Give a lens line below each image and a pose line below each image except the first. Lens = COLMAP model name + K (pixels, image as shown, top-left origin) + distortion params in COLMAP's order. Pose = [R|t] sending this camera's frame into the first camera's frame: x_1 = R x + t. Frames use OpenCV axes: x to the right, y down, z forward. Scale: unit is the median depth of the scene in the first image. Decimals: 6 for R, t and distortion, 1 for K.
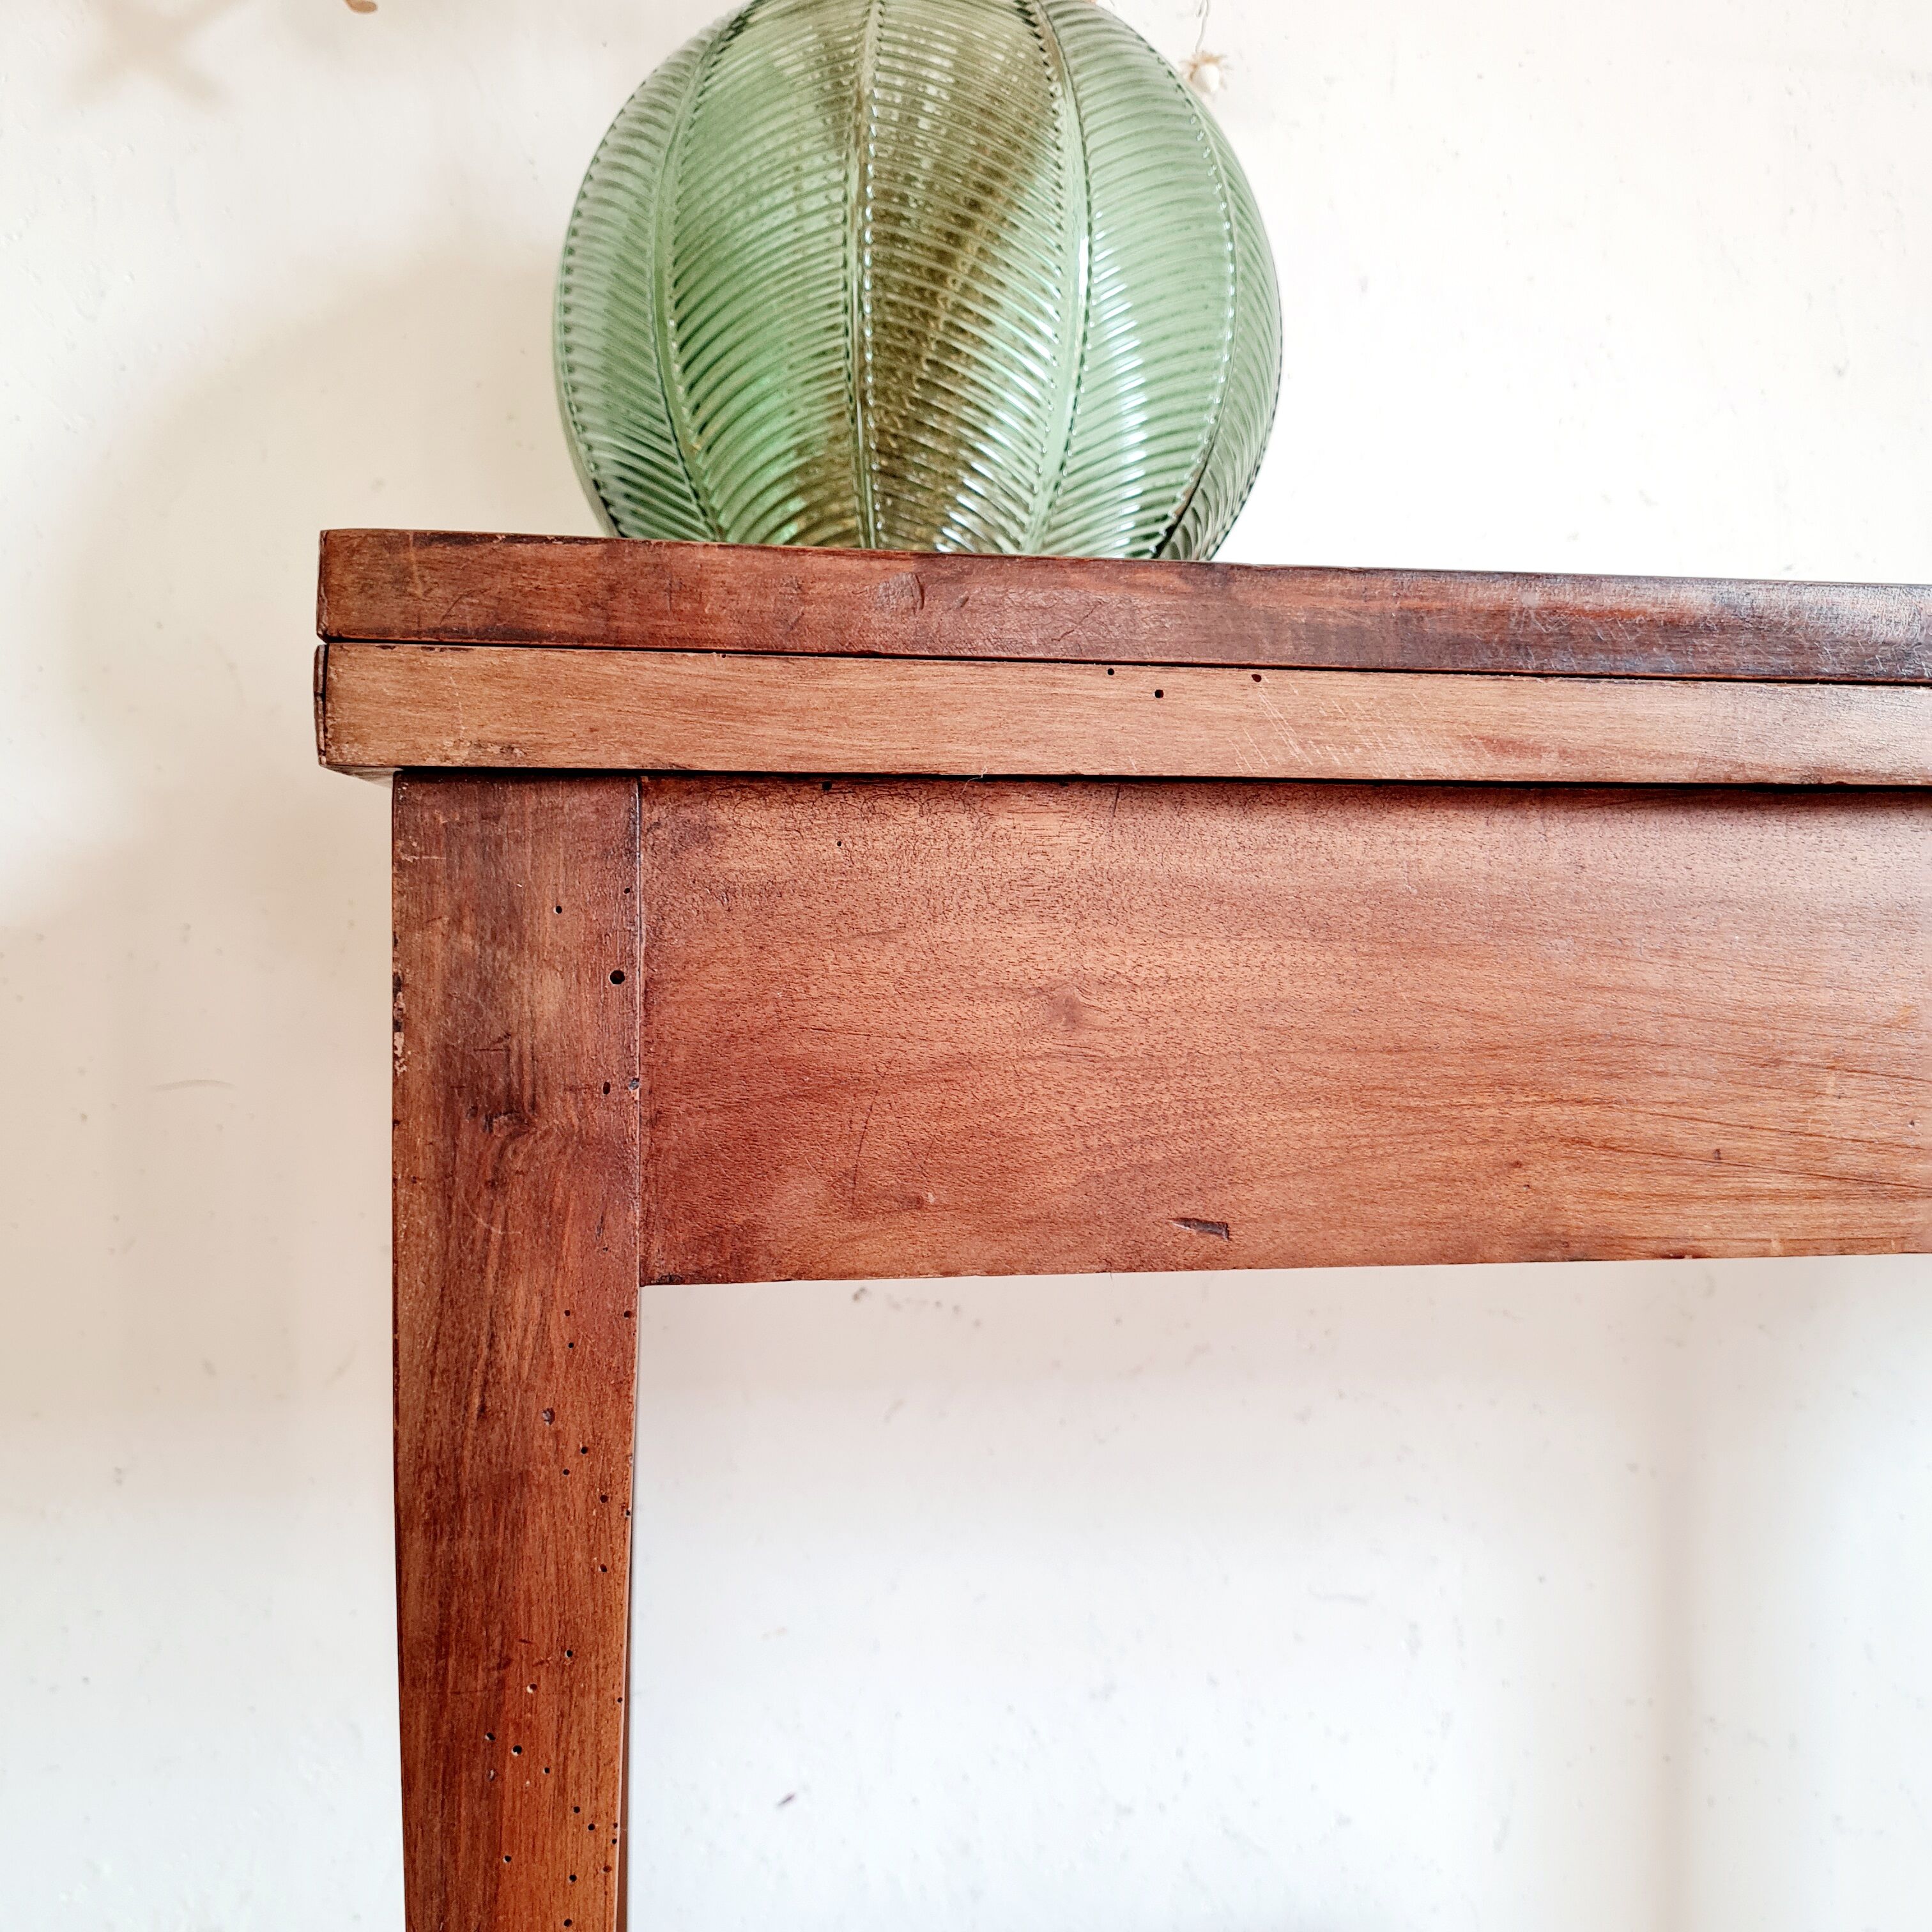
lens RADIAL K [[2065.5, 0, 932.2], [0, 2065.5, 967.7], [0, 0, 1]] dist [0.033605, 0.000000]
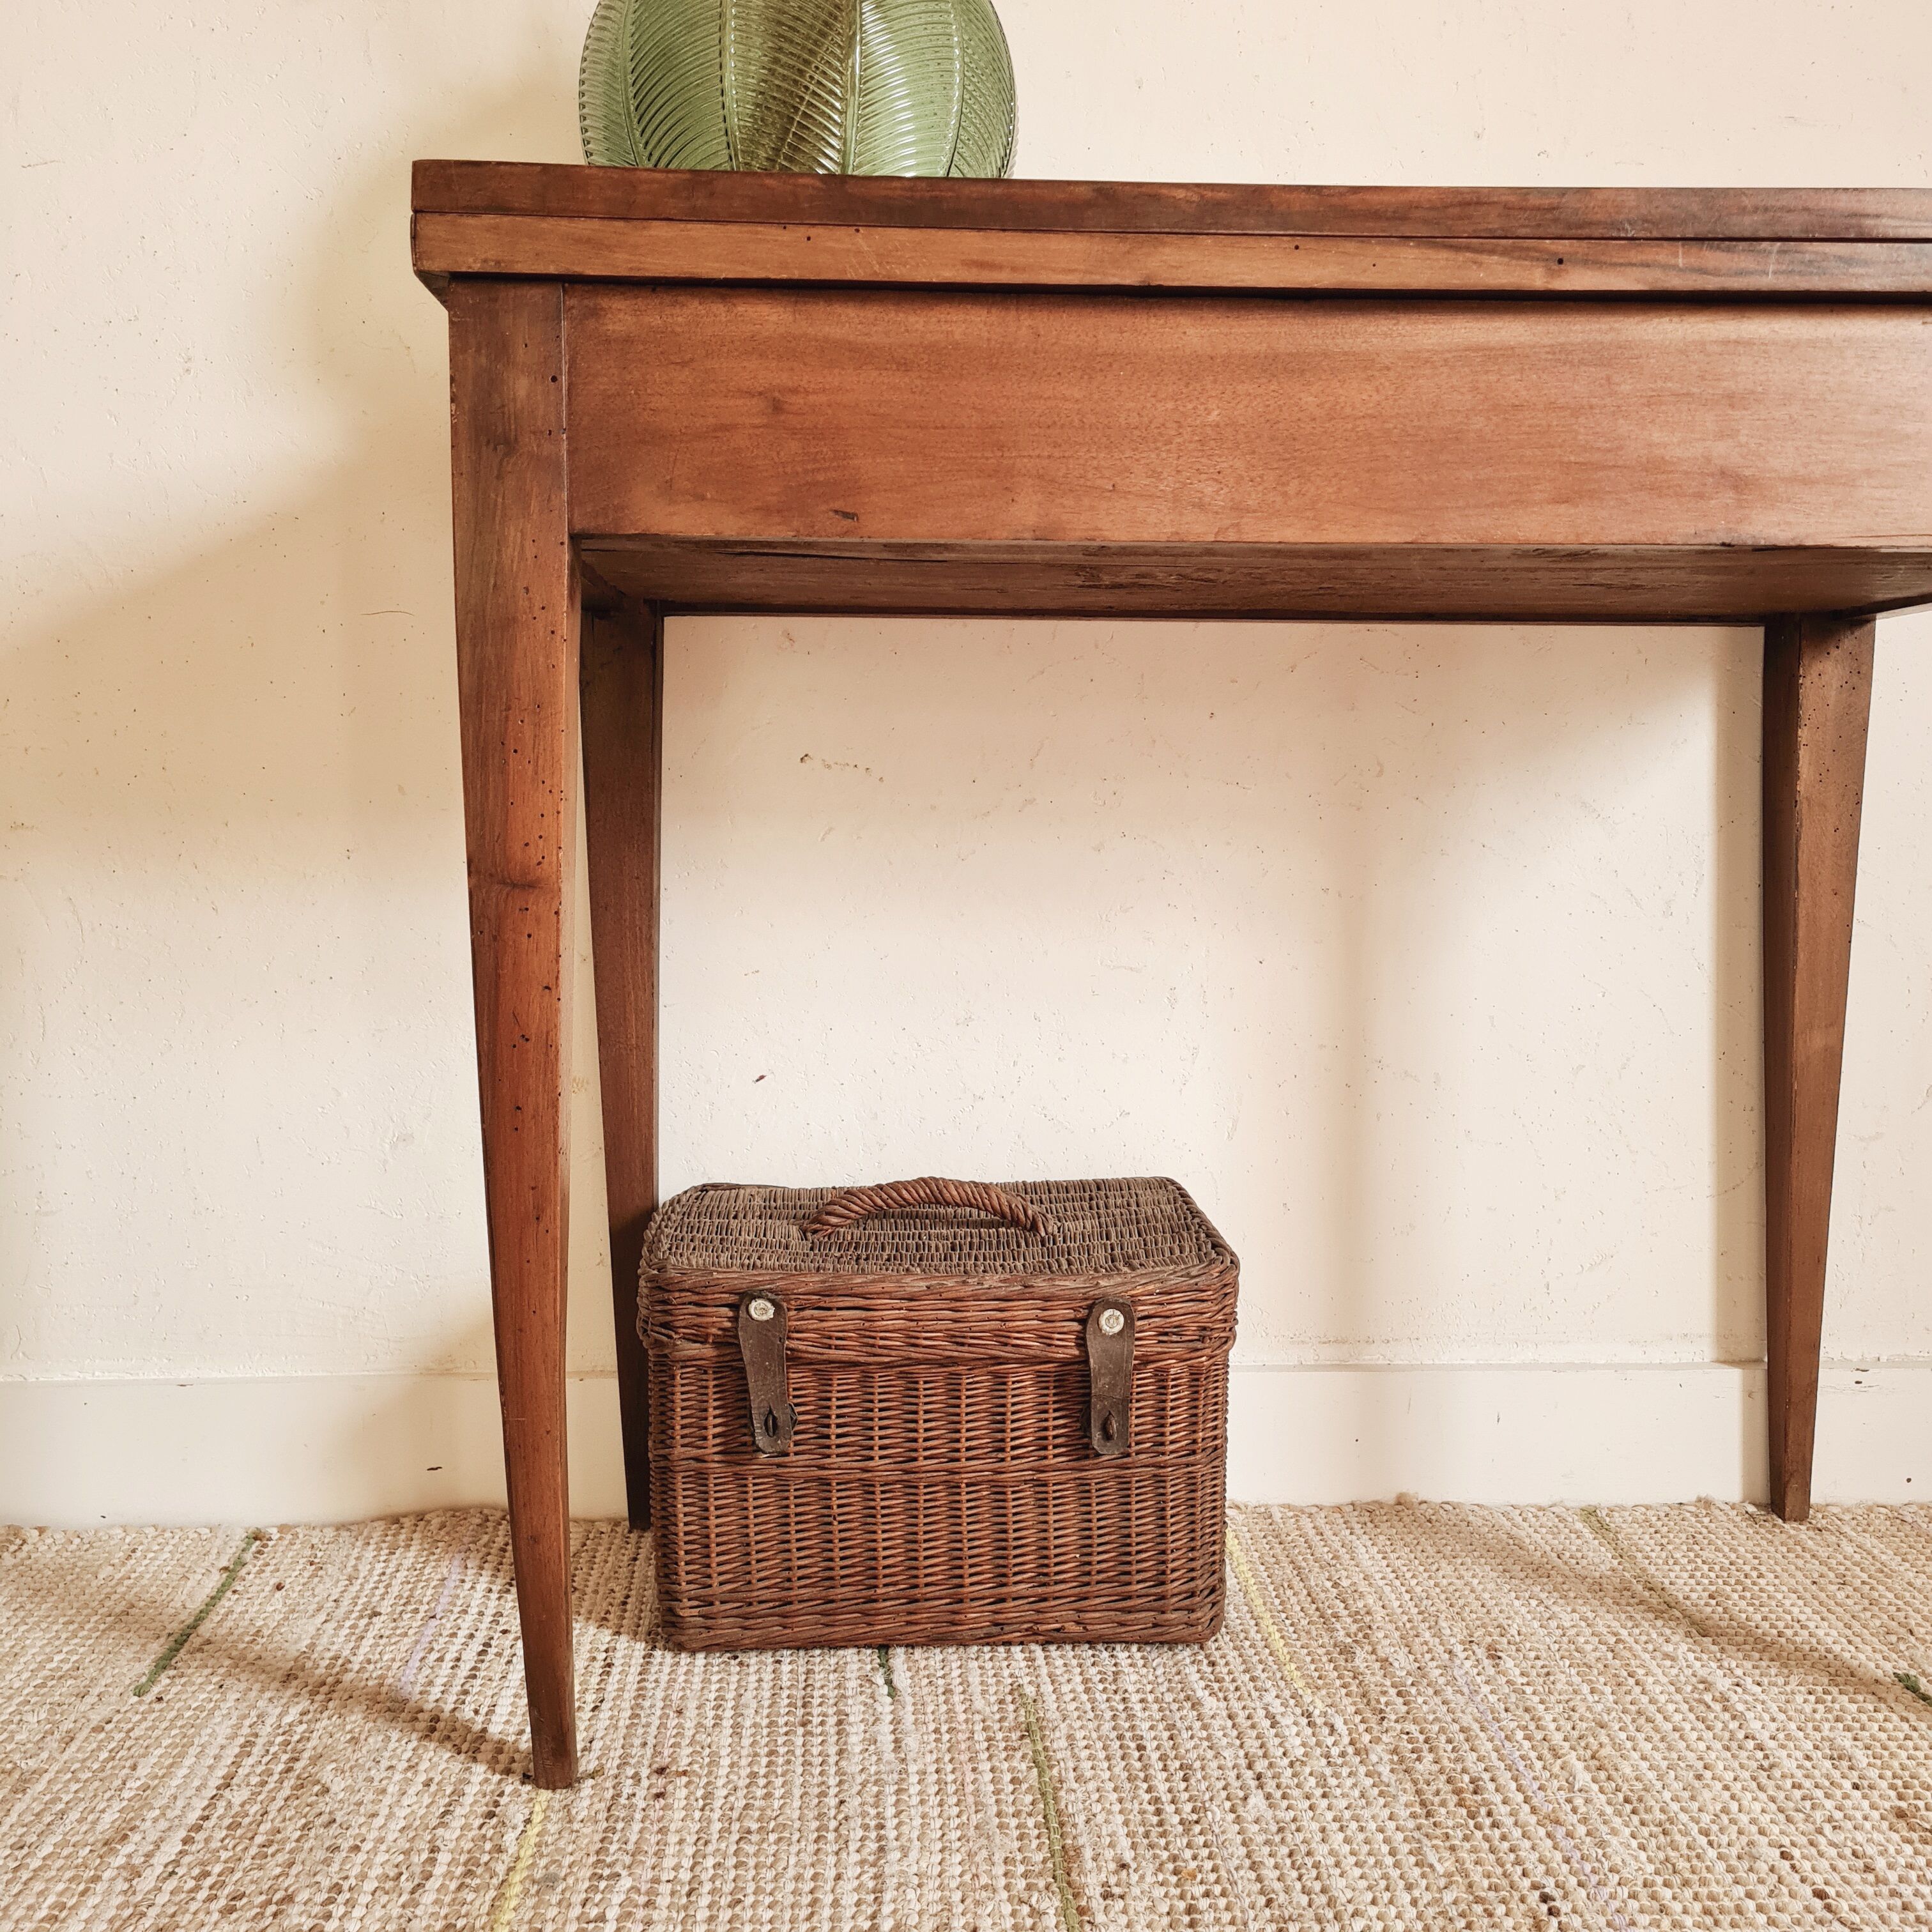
lens RADIAL K [[2065.5, 0, 942.0], [0, 2065.5, 989.3], [0, 0, 1]] dist [0.033605, 0.000000]
pose [[0.994512, 0.009391, -0.104198, 0.468843], [-0.004036, 0.998665, 0.051488, 0.514592], [0.104542, -0.050785, 0.993223, -1.100392]]
